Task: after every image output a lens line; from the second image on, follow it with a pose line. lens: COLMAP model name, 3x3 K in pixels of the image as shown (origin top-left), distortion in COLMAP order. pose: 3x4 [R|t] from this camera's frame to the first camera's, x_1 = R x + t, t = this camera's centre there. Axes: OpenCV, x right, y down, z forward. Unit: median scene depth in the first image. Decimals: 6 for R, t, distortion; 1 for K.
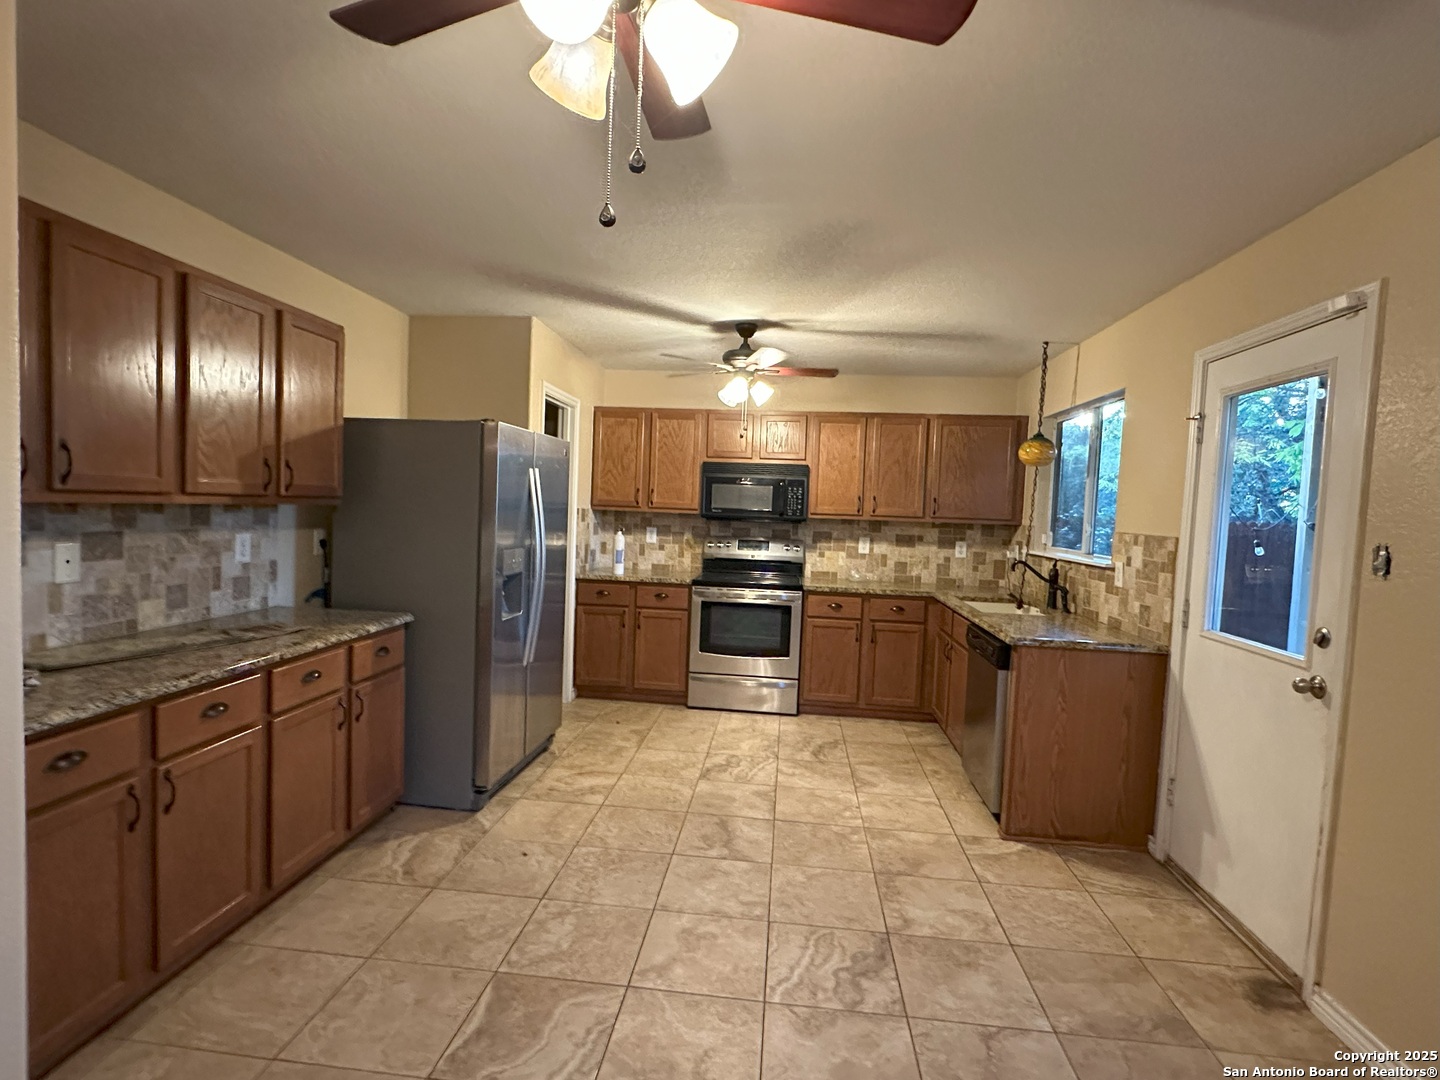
lens RADIAL K [[707.0, 0, 720.0], [0, 707.0, 540.0], [0, 0, 1]] dist [0.000912, 0.000023]
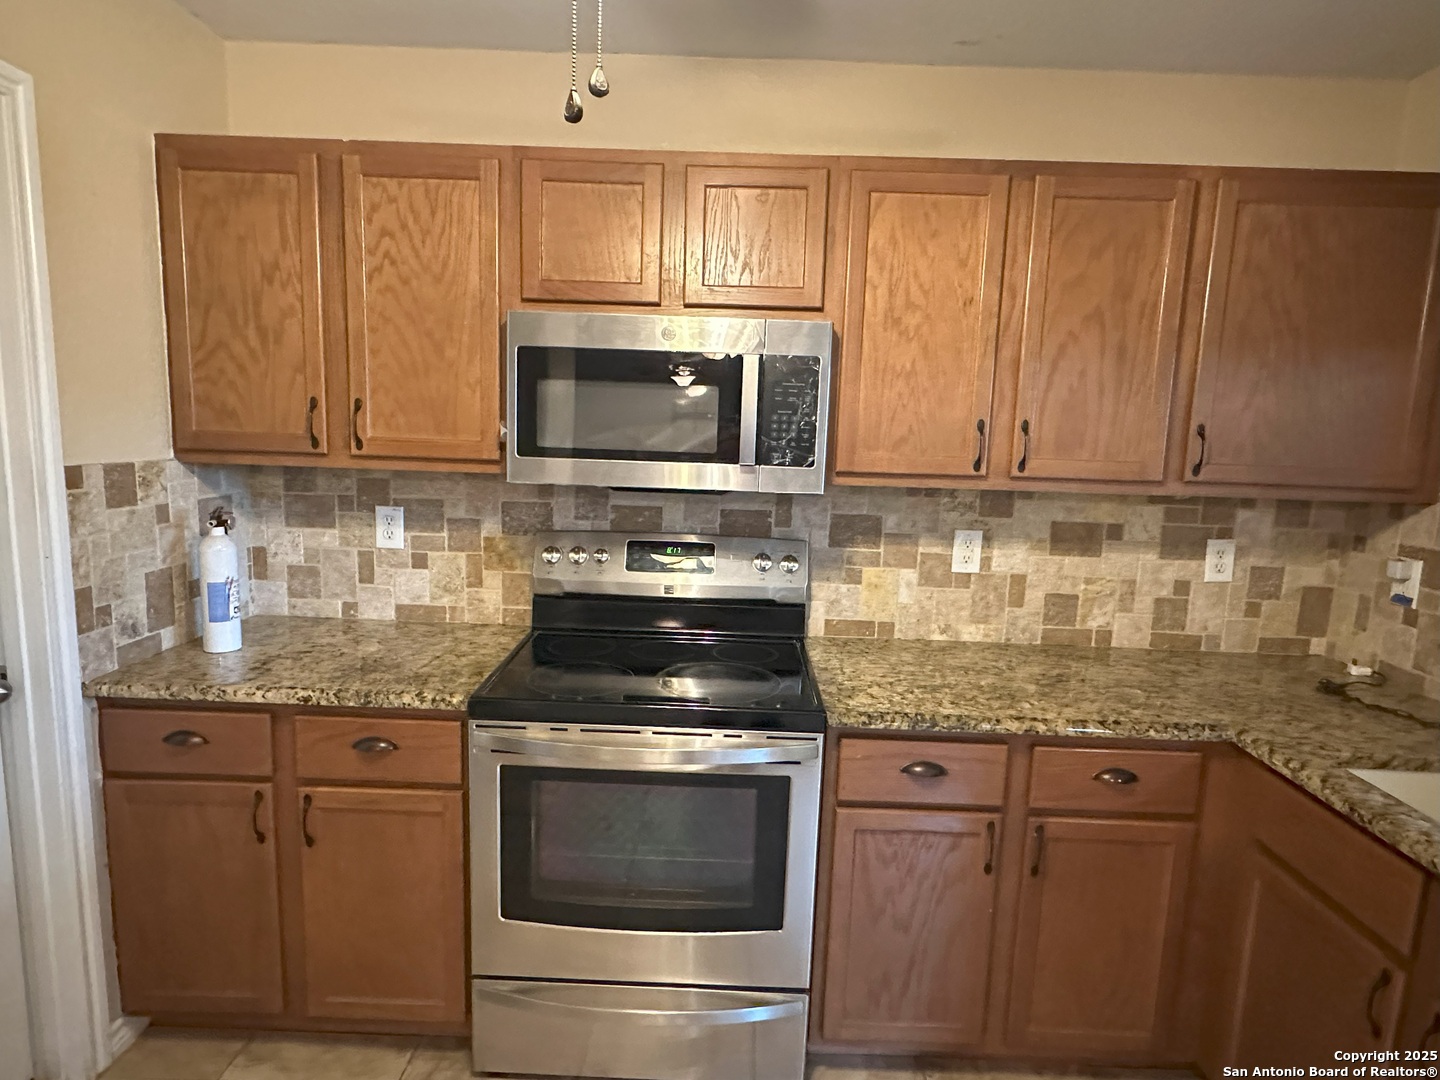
lens RADIAL K [[841.9, 0, 720.0], [0, 841.9, 540.0], [0, 0, 1]] dist [-0.003327, -0.000425]
pose [[0.995876, -0.016754, 0.089168, 0.035366], [0.008090, 0.995285, 0.096660, -0.043615], [-0.090367, -0.095540, 0.991315, 0.586657]]
